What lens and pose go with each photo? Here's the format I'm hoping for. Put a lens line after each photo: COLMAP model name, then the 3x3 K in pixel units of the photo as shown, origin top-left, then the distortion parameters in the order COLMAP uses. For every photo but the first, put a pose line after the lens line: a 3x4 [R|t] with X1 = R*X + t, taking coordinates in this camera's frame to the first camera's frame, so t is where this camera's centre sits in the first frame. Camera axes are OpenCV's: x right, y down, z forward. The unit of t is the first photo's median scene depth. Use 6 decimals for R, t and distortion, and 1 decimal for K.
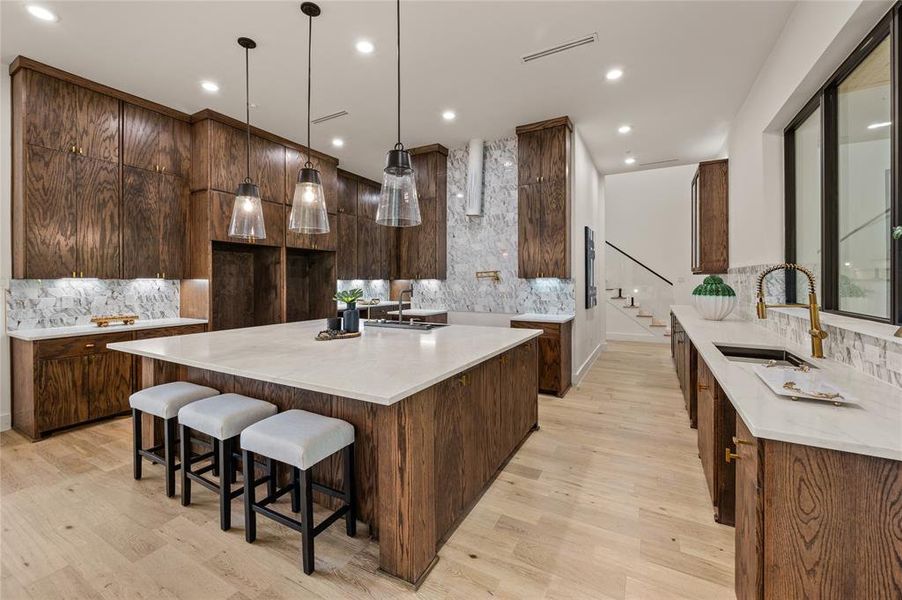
lens RADIAL K [[373.2, 0, 448.6], [0, 373.2, 281.9], [0, 0, 1]] dist [-0.001069, -0.000090]
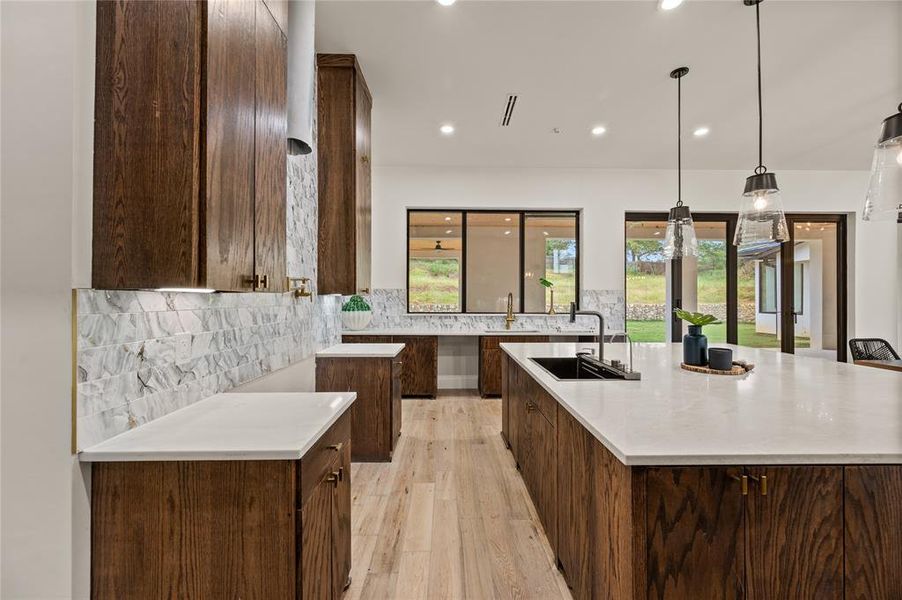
lens RADIAL K [[353.2, 0, 452.4], [0, 353.2, 297.6], [0, 0, 1]] dist [0.001013, 0.000412]
pose [[-0.495283, 0.005595, 0.868713, -0.382263], [0.000532, 0.999981, -0.006138, -0.000493], [-0.868731, -0.002577, -0.495277, 1.059154]]
